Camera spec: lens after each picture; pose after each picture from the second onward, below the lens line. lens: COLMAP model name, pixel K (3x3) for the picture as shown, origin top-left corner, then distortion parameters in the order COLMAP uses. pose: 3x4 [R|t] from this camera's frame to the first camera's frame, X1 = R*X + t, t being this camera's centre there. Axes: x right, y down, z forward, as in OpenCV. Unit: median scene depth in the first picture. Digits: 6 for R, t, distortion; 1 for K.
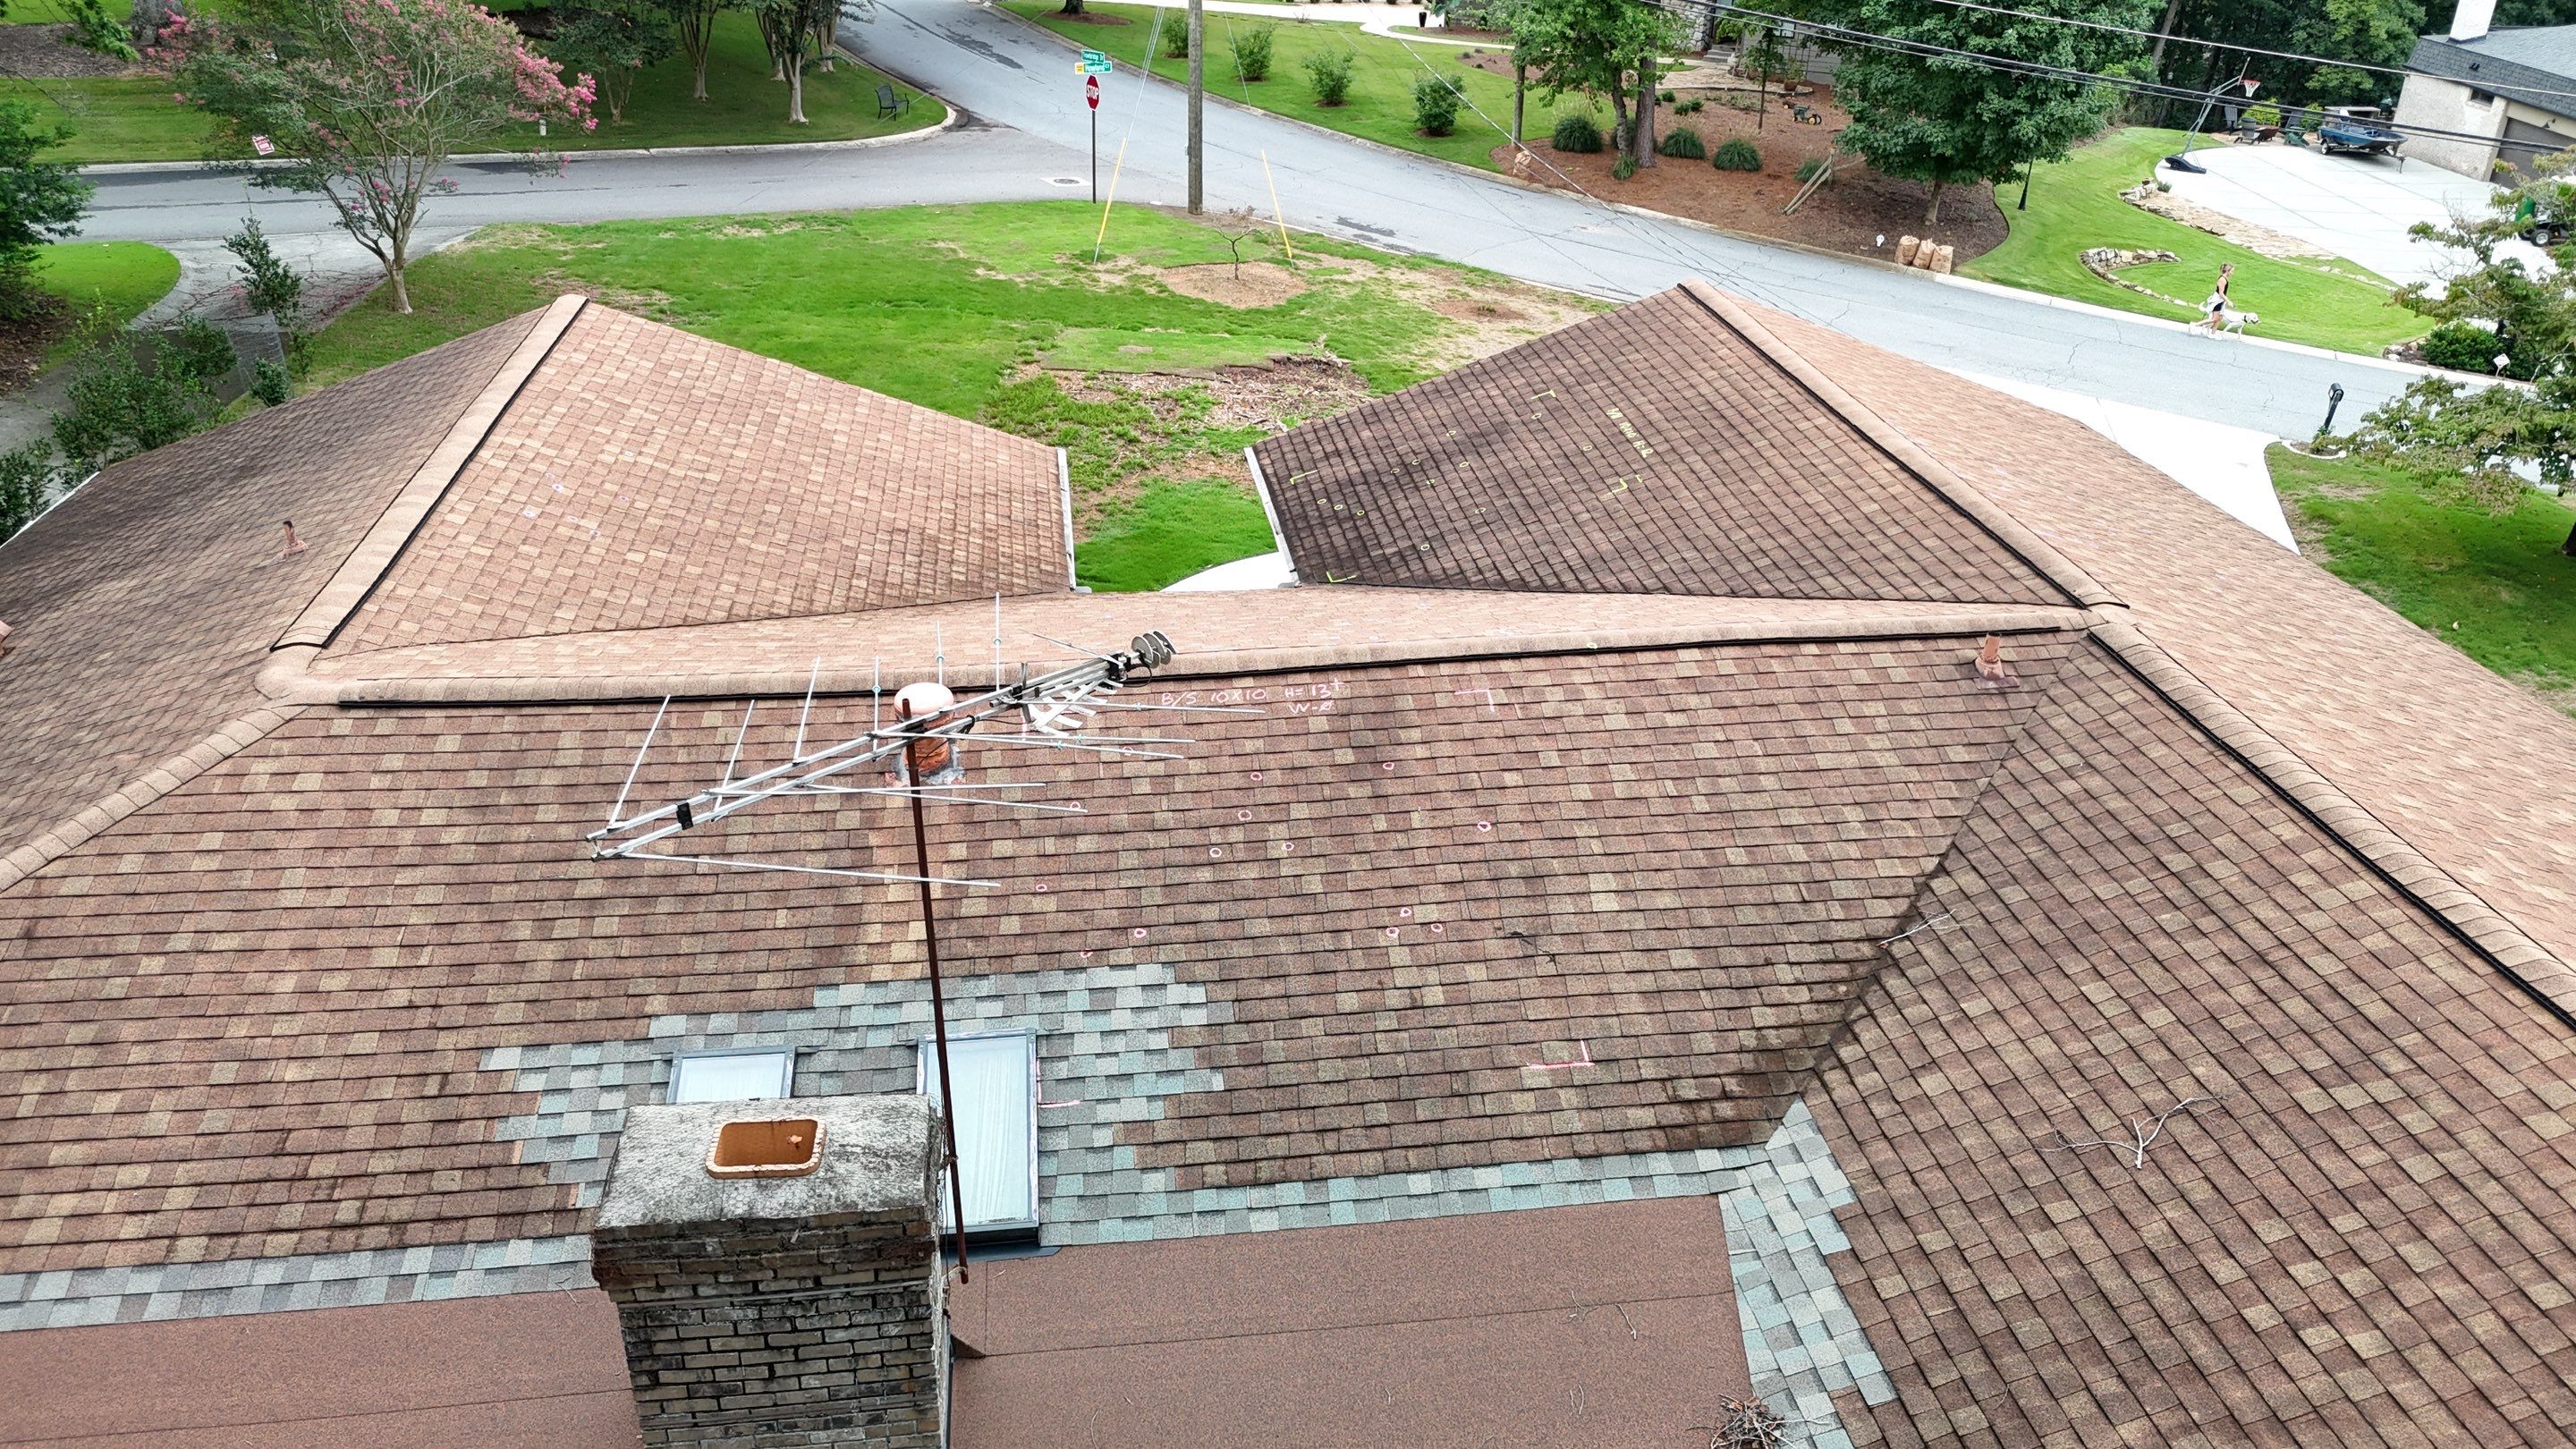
lens RADIAL K [[1802.4, 0, 1288.0], [0, 1802.4, 724.5], [0, 0, 1]] dist [0.063413, -0.049799]
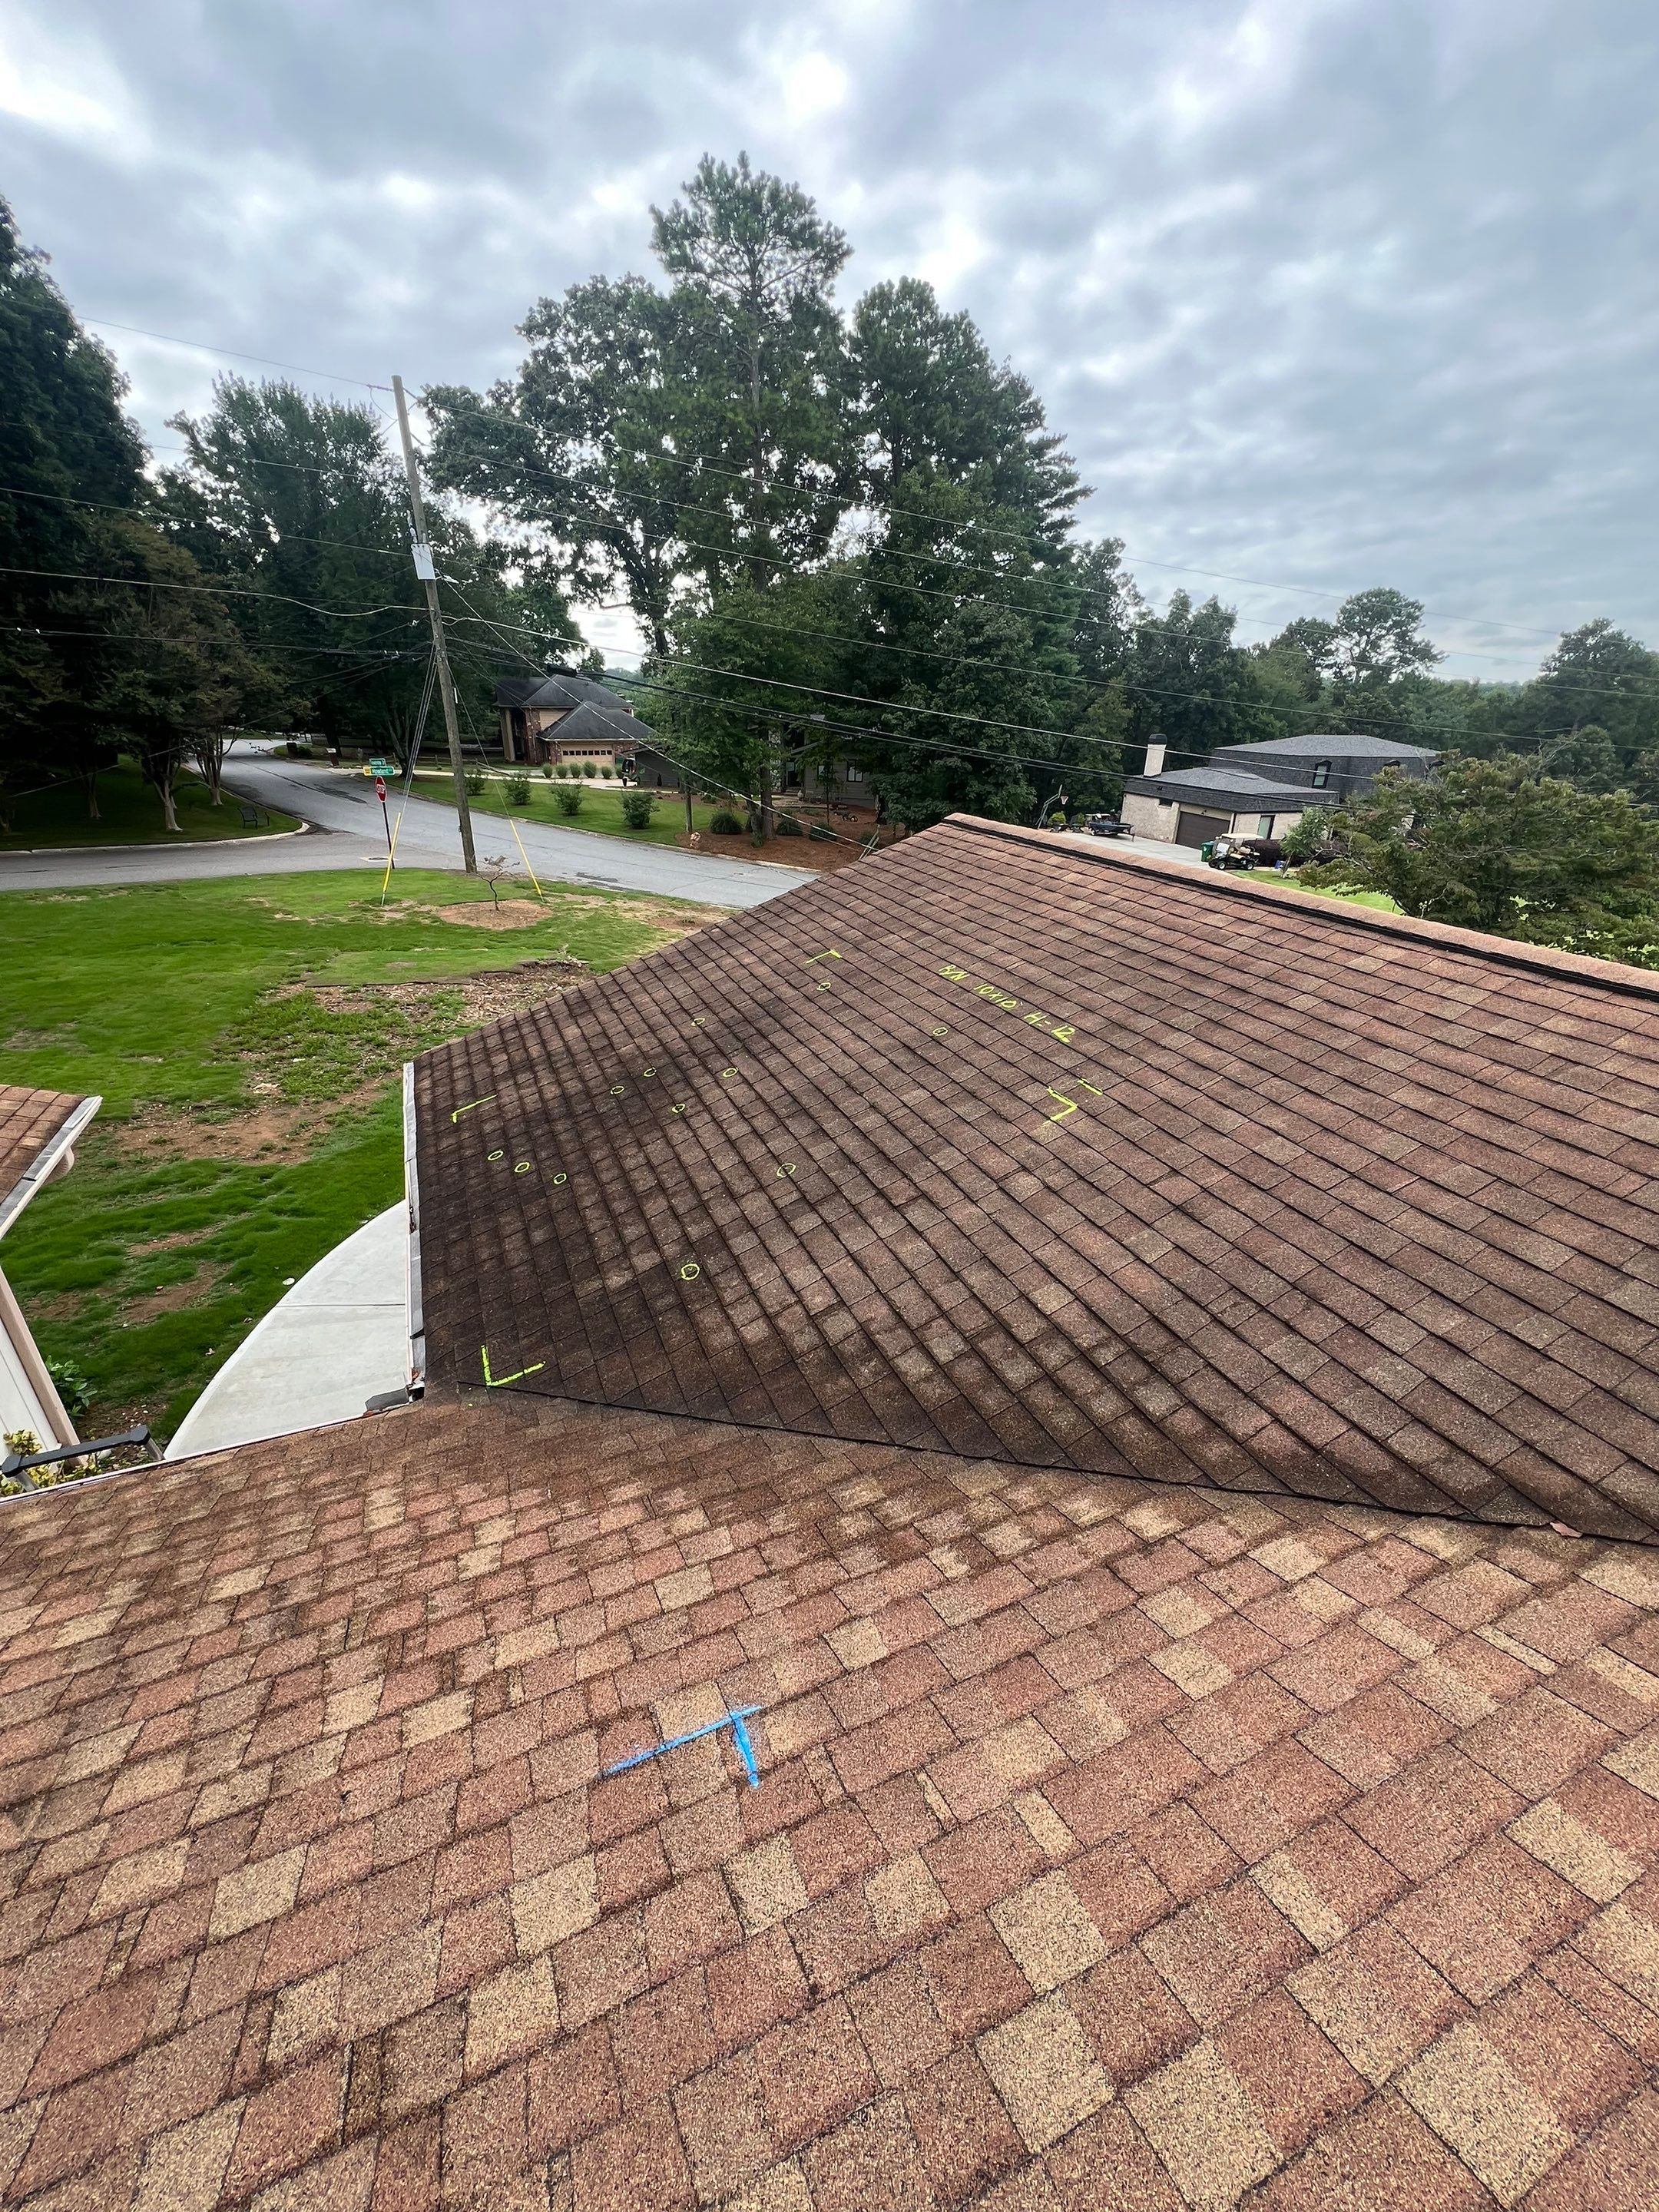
lens RADIAL K [[879.3, 0, 829.5], [0, 879.3, 1106.0], [0, 0, 1]] dist [0.000568, 0.000061]
pose [[0.959922, -0.112567, 0.256669, 0.027416], [0.123836, 0.991904, -0.028118, -0.062925], [-0.251426, 0.058776, 0.966090, 0.369156]]
